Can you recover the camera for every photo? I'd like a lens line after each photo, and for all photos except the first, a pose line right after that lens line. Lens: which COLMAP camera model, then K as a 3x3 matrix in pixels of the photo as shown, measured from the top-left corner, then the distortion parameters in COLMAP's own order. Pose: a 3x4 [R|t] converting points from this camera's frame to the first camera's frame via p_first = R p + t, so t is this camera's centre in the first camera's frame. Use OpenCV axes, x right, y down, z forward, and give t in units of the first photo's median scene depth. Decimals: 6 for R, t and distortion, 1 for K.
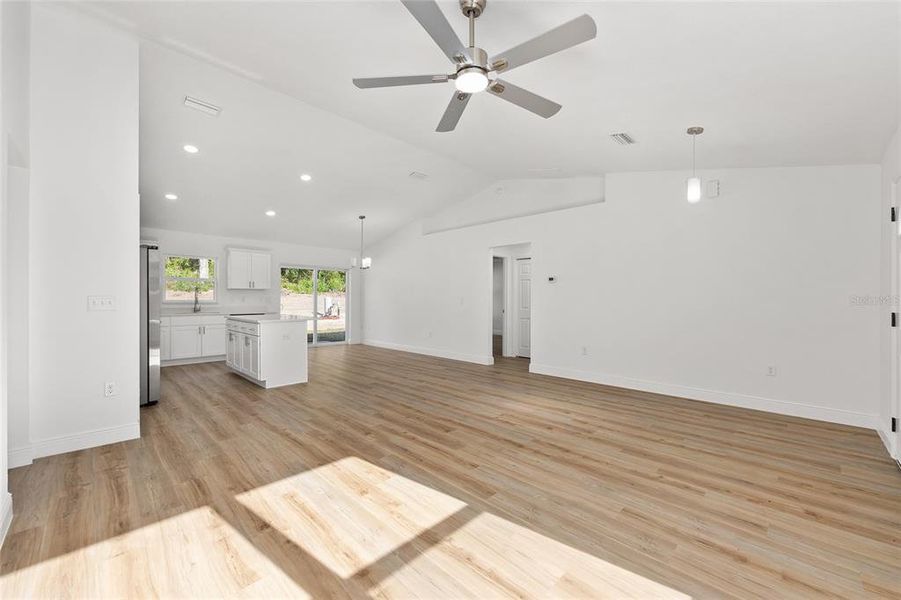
lens RADIAL K [[361.5, 0, 454.6], [0, 361.5, 297.9], [0, 0, 1]] dist [-0.001860, 0.000767]
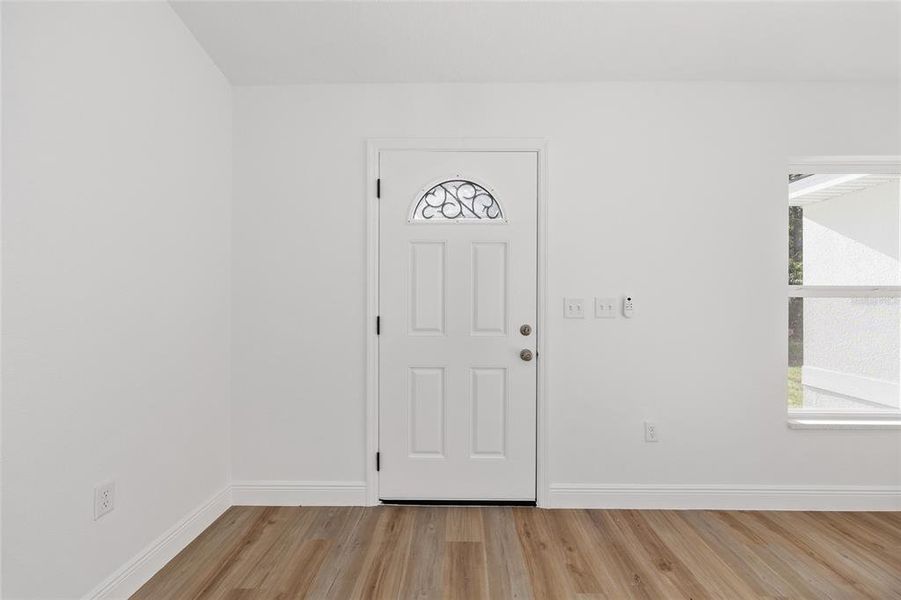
lens RADIAL K [[361.5, 0, 451.0], [0, 361.5, 298.1], [0, 0, 1]] dist [-0.001860, 0.000767]
pose [[-0.692251, -0.007860, 0.721614, 0.441716], [-0.007809, 0.999964, 0.003400, -0.002255], [-0.721615, -0.003281, -0.692287, 1.142702]]
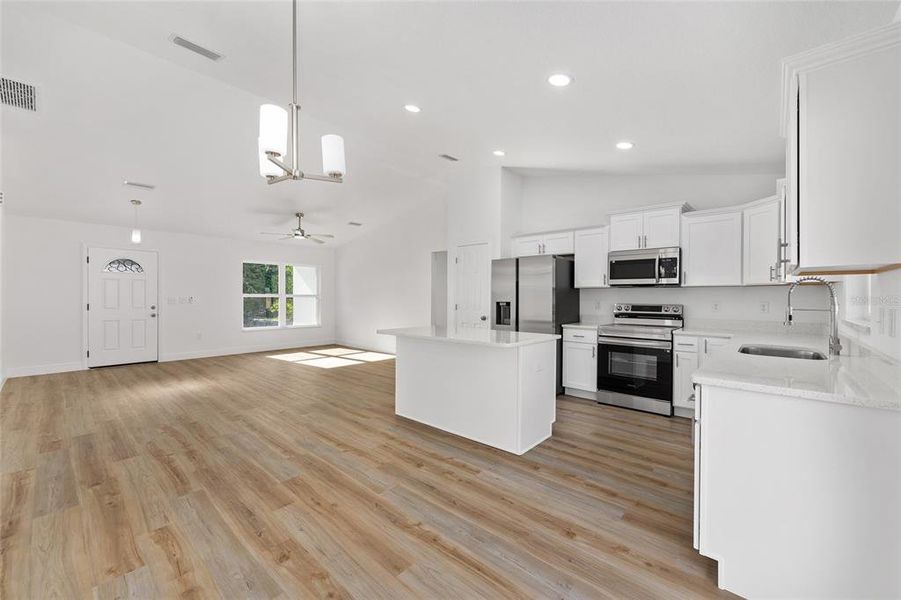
lens RADIAL K [[361.5, 0, 450.1], [0, 361.5, 298.5], [0, 0, 1]] dist [-0.001860, 0.000767]
pose [[-0.999154, -0.007466, -0.040438, -0.743523], [-0.007596, 0.999966, 0.003073, -0.014104], [0.040414, 0.003378, -0.999177, 2.663082]]
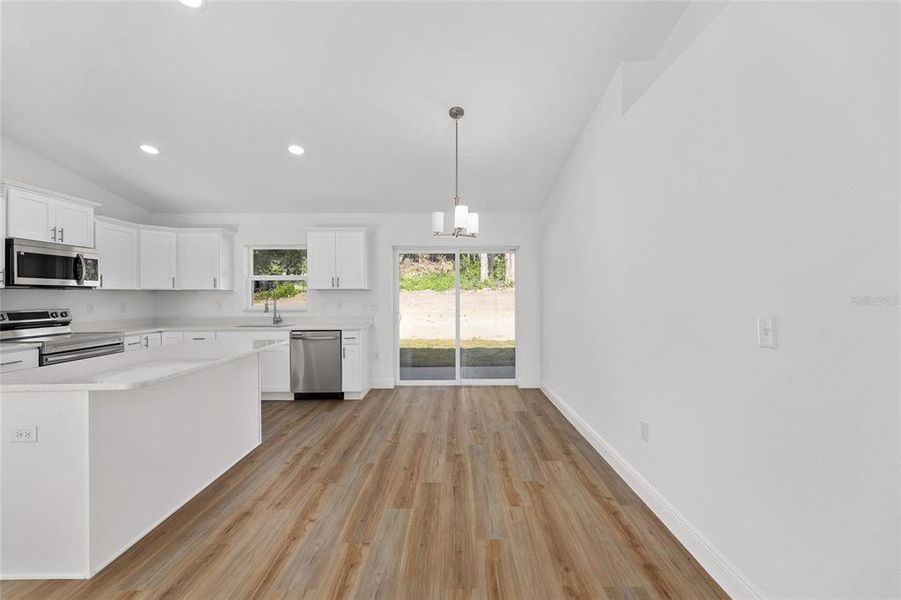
lens RADIAL K [[361.5, 0, 455.6], [0, 361.5, 295.2], [0, 0, 1]] dist [-0.001860, 0.000767]
pose [[0.703467, -0.003981, -0.710717, 0.081762], [0.006925, 0.999975, 0.001253, -0.030821], [0.710694, -0.005803, 0.703477, 1.534925]]
